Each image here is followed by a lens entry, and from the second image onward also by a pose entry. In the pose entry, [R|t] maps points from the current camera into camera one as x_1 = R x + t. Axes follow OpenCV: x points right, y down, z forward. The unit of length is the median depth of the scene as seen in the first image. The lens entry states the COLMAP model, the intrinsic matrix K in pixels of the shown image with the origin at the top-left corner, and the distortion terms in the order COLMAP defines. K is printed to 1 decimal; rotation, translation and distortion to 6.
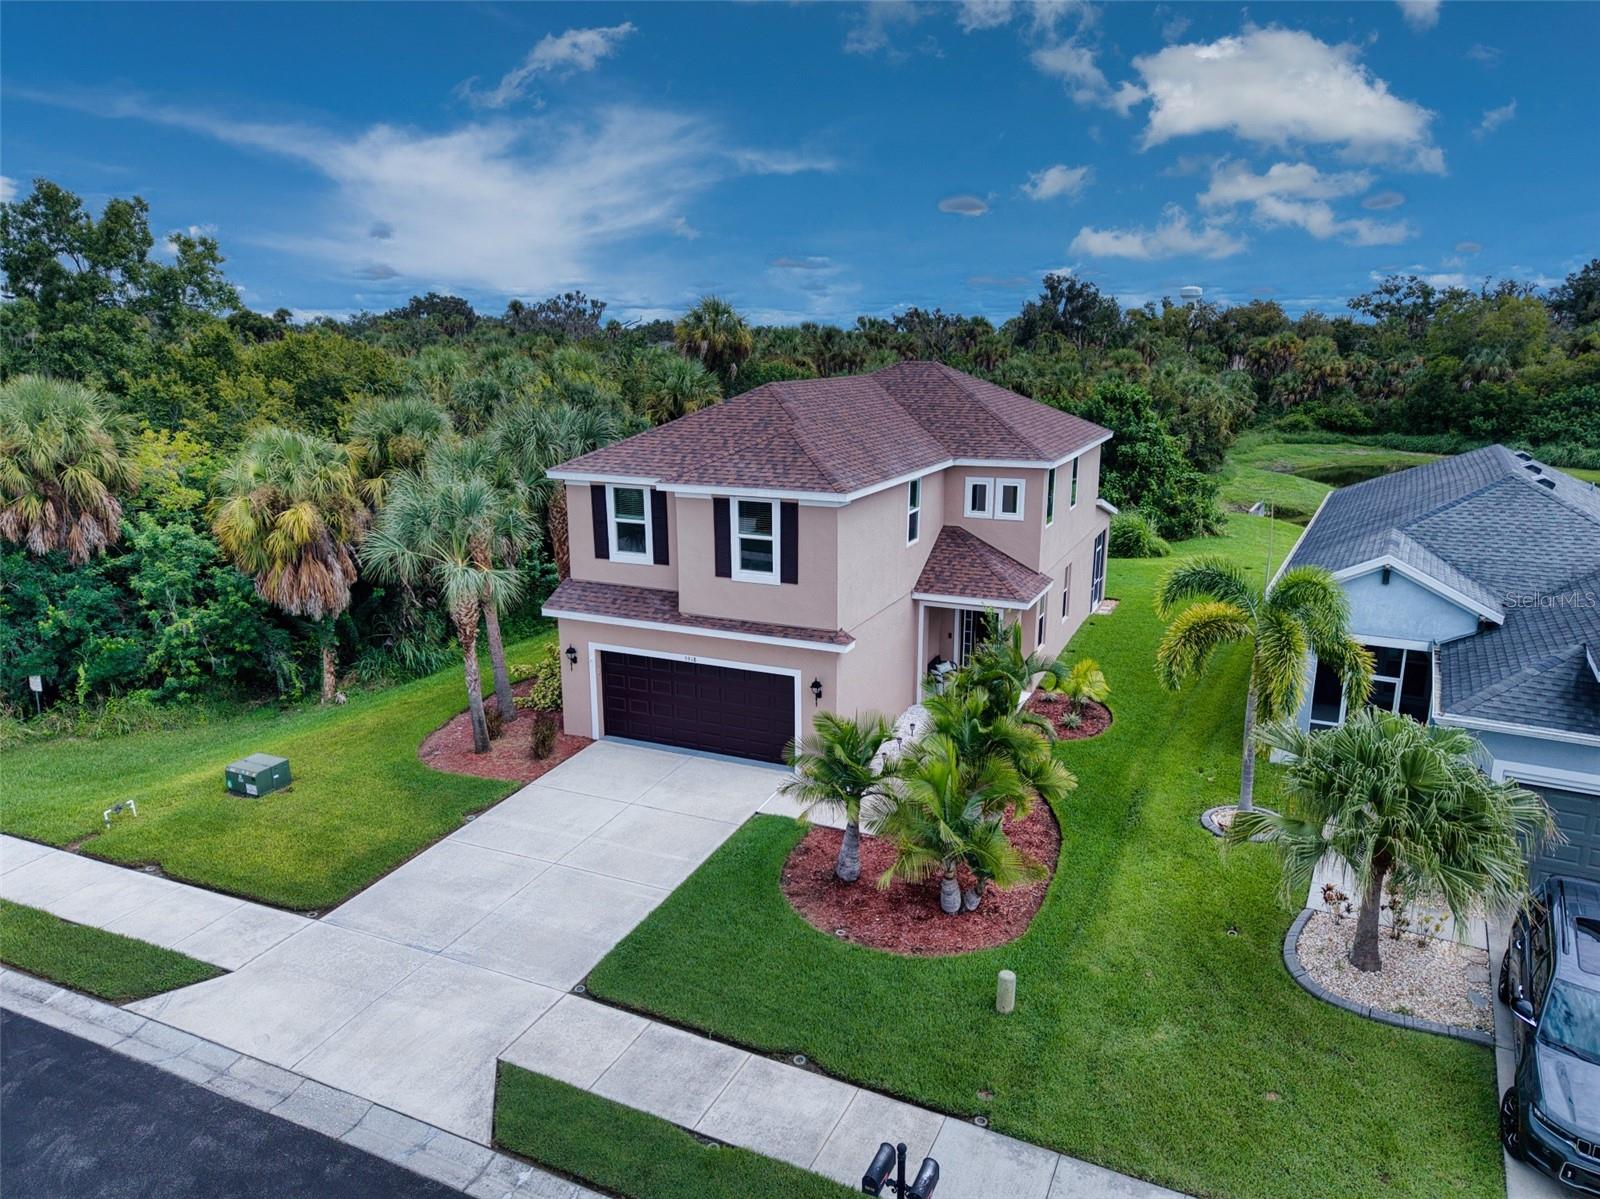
lens RADIAL K [[1070.2, 0, 800.0], [0, 1070.2, 599.5], [0, 0, 1]] dist [0.033761, -0.040658]
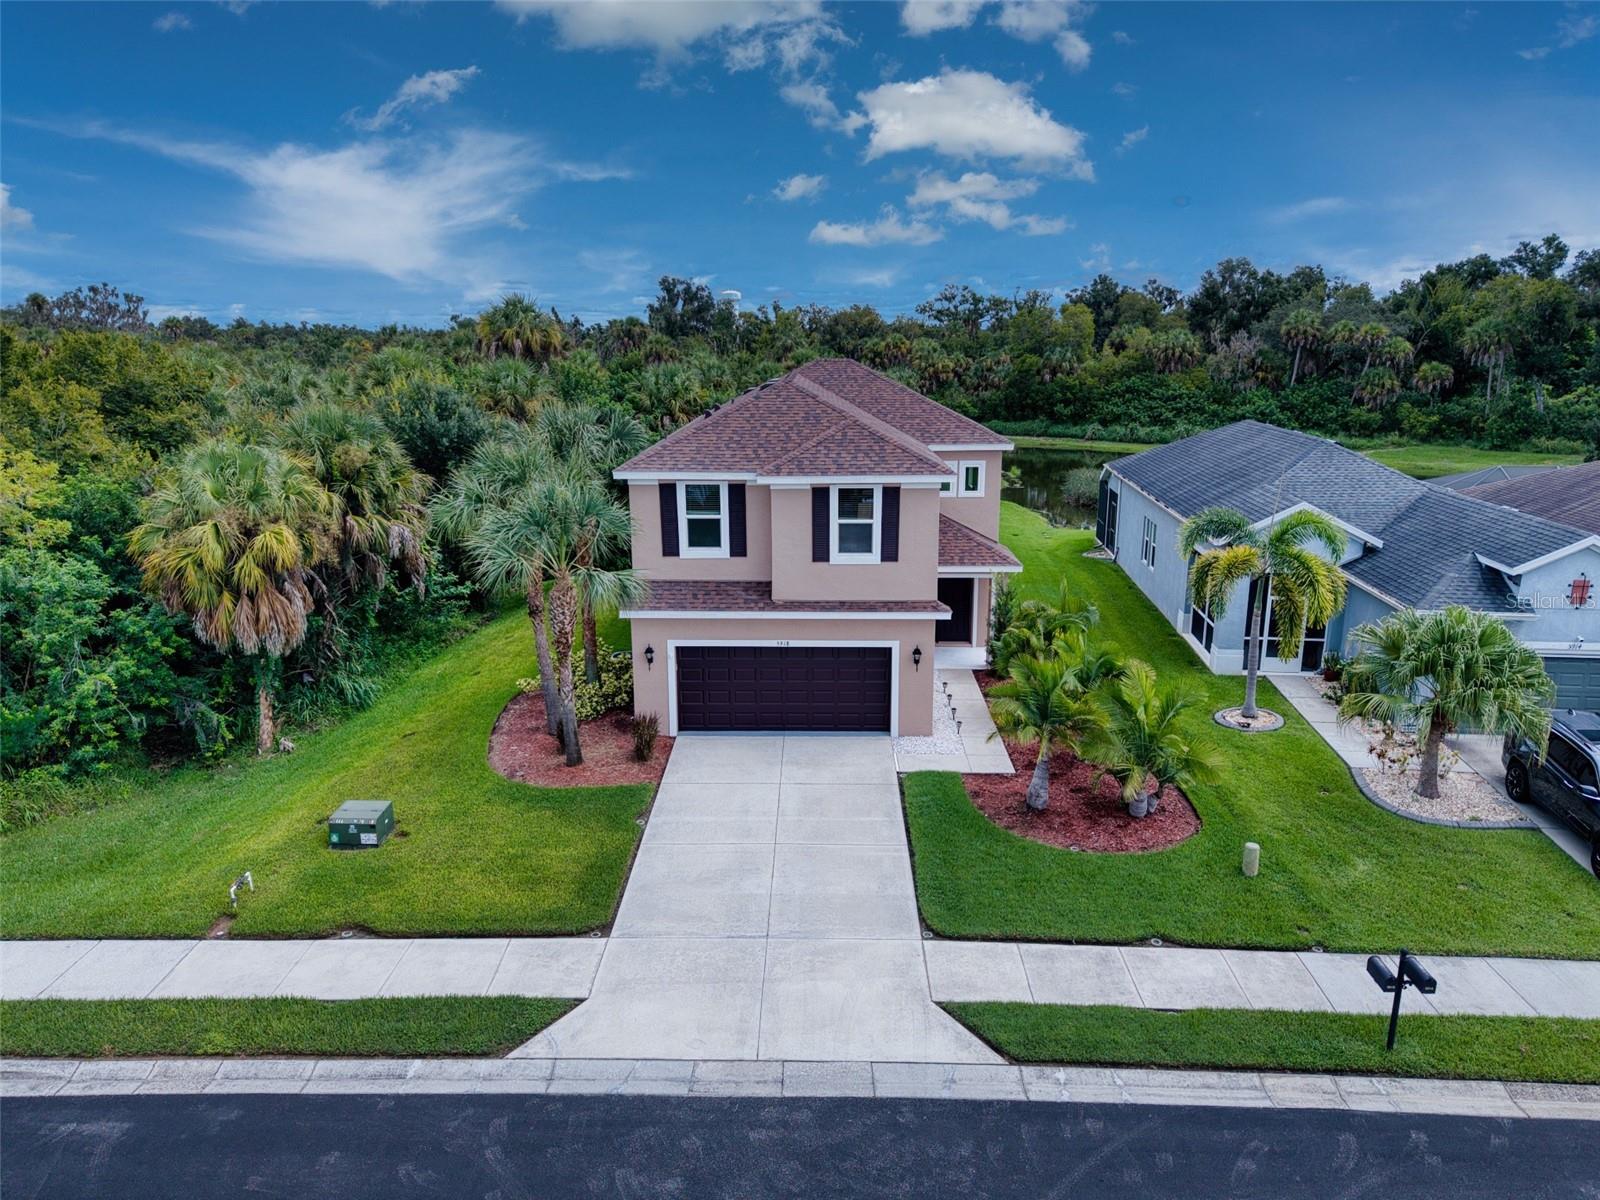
lens RADIAL K [[1070.2, 0, 800.0], [0, 1070.2, 600.0], [0, 0, 1]] dist [0.033761, -0.040658]
pose [[0.918658, -0.093837, 0.383748, -0.462278], [0.093911, 0.995407, 0.018590, -0.004371], [-0.383730, 0.018960, 0.923251, 0.026148]]
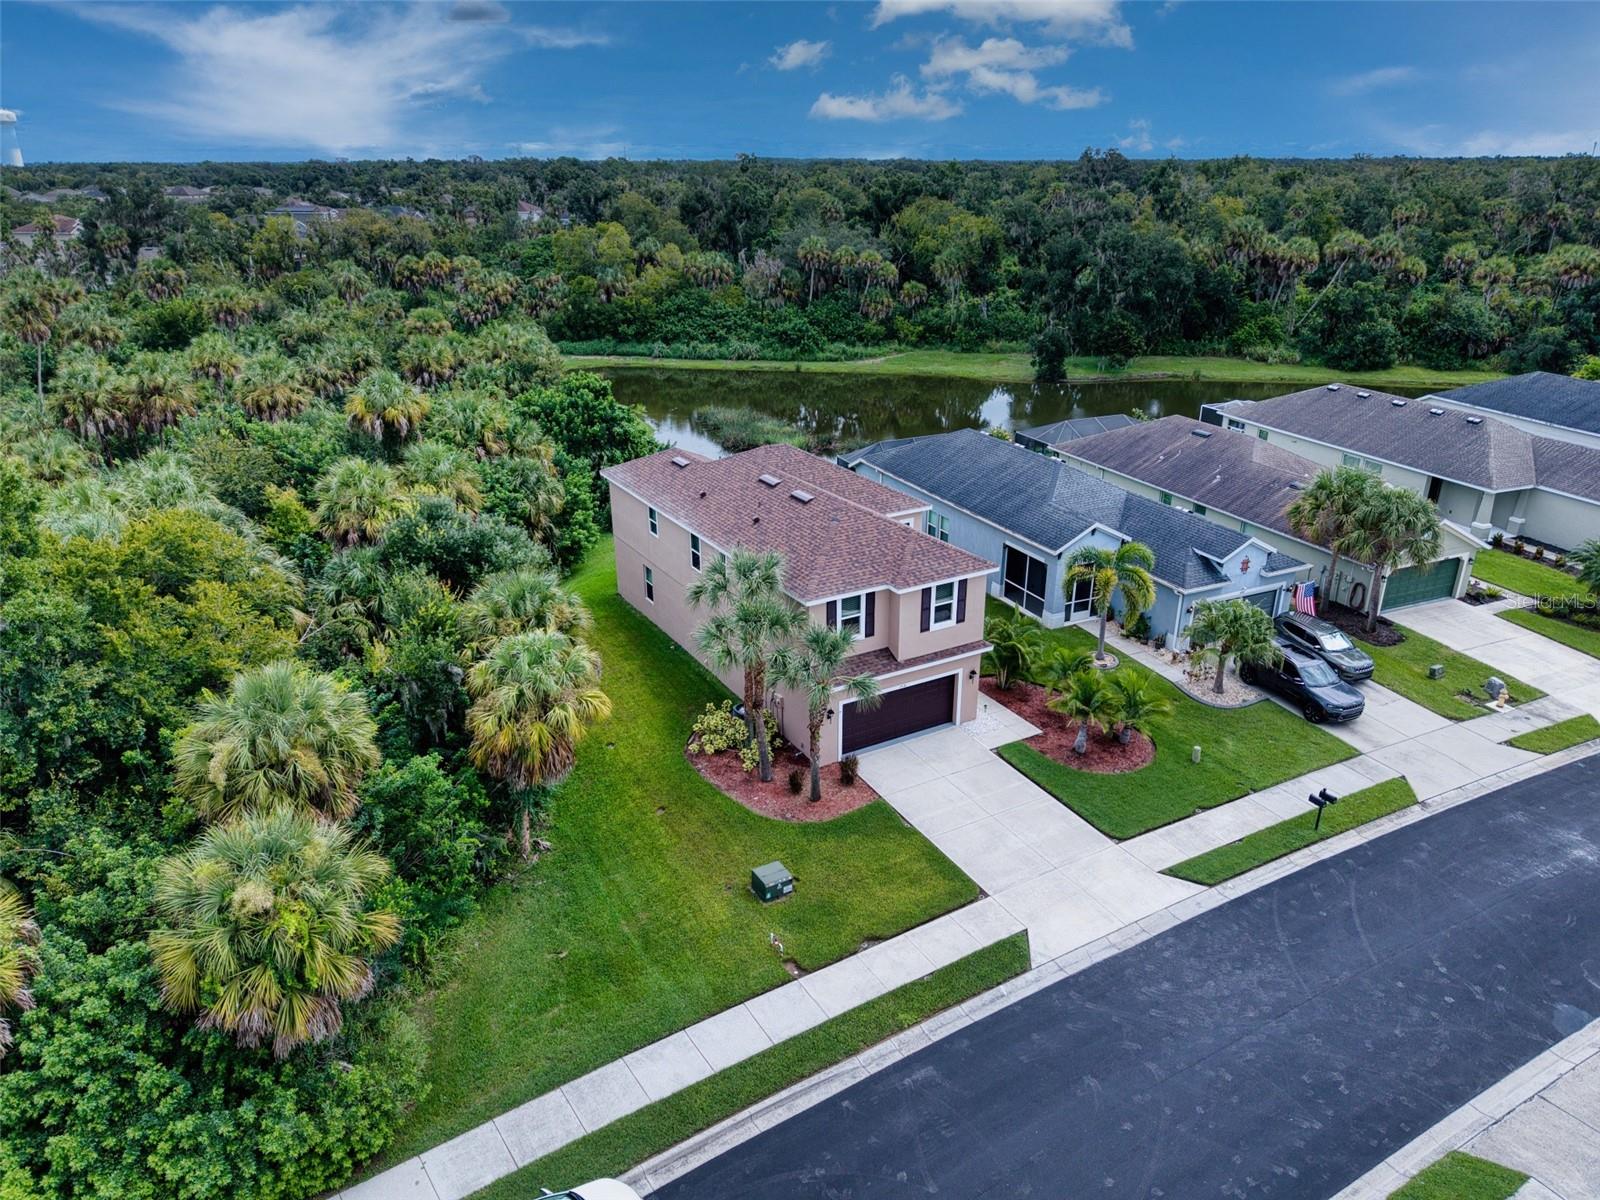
lens RADIAL K [[1070.2, 0, 800.0], [0, 1070.2, 600.0], [0, 0, 1]] dist [0.033761, -0.040658]
pose [[0.578052, -0.304901, 0.756896, -1.309287], [0.191797, 0.952350, 0.237158, -0.458211], [-0.793139, 0.008080, 0.608987, 0.134093]]
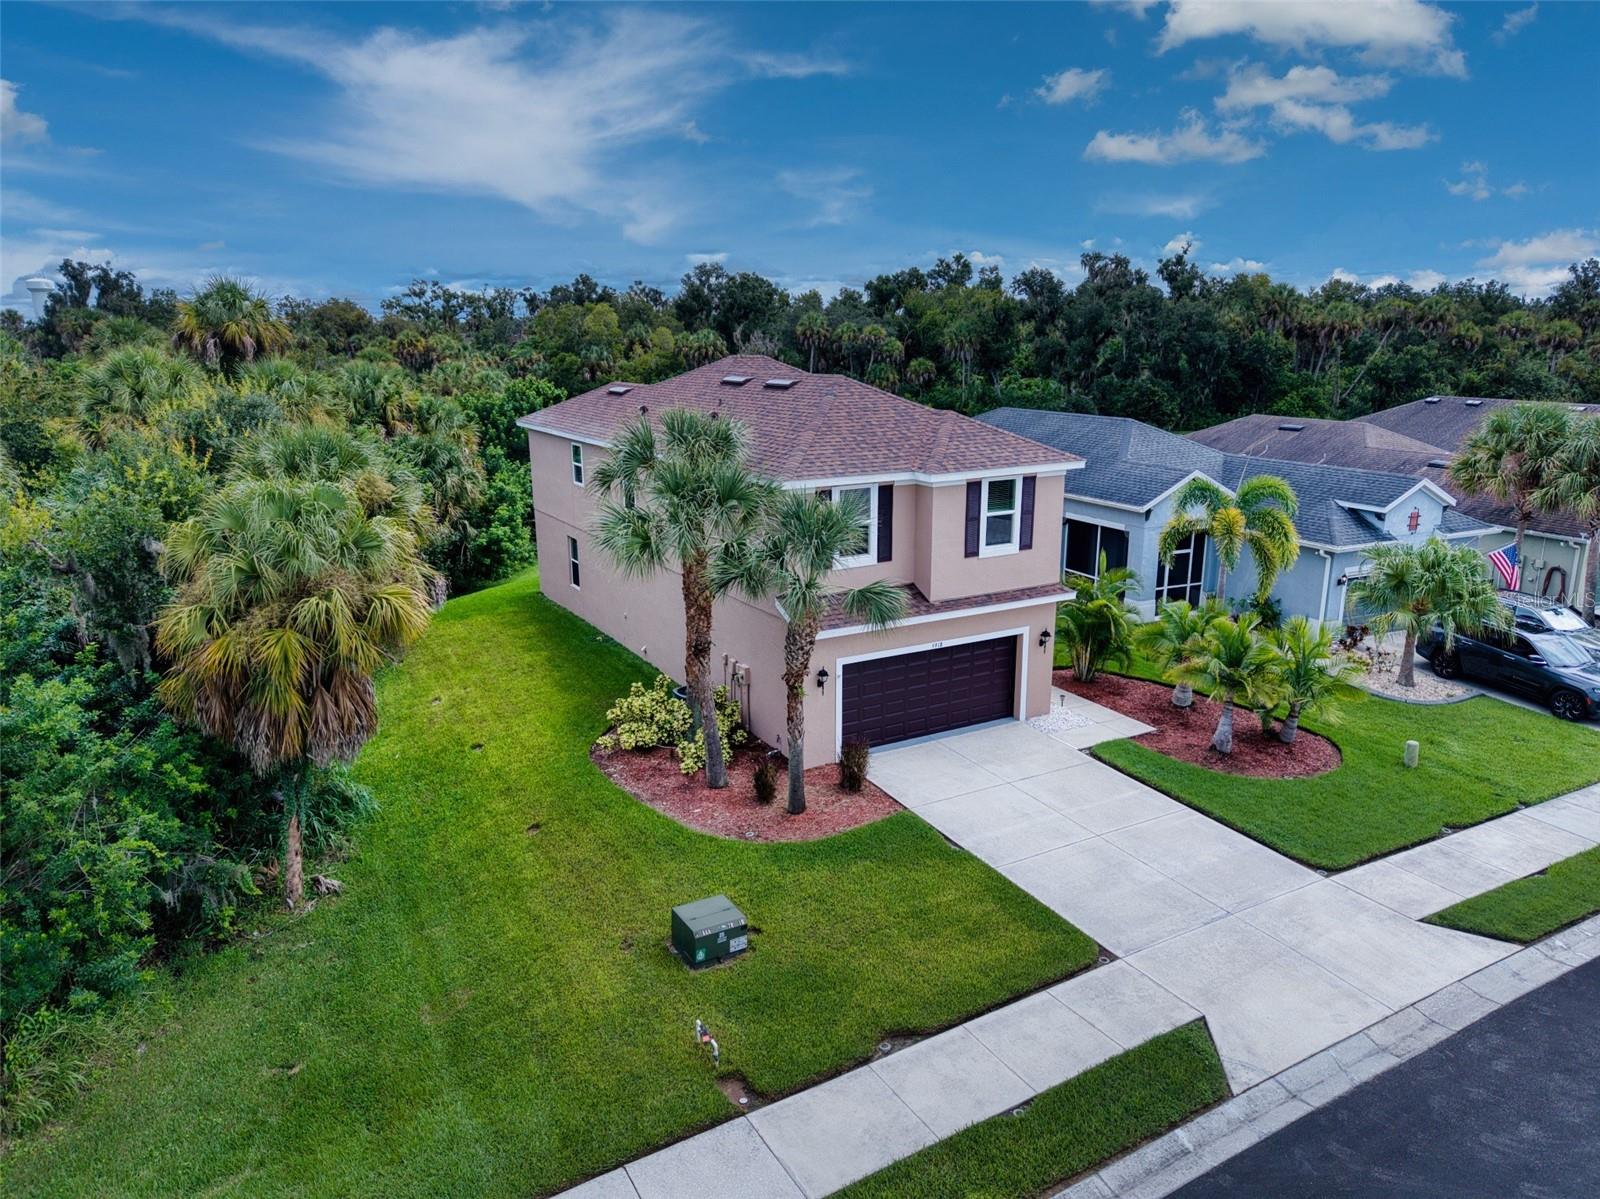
lens RADIAL K [[1074.0, 0, 800.0], [0, 1074.0, 599.5], [0, 0, 1]] dist [0.007988, -0.001493]
pose [[0.581660, -0.191758, 0.790506, -0.932684], [0.191826, 0.976743, 0.095787, -0.104677], [-0.790490, 0.095925, 0.604917, 0.460061]]
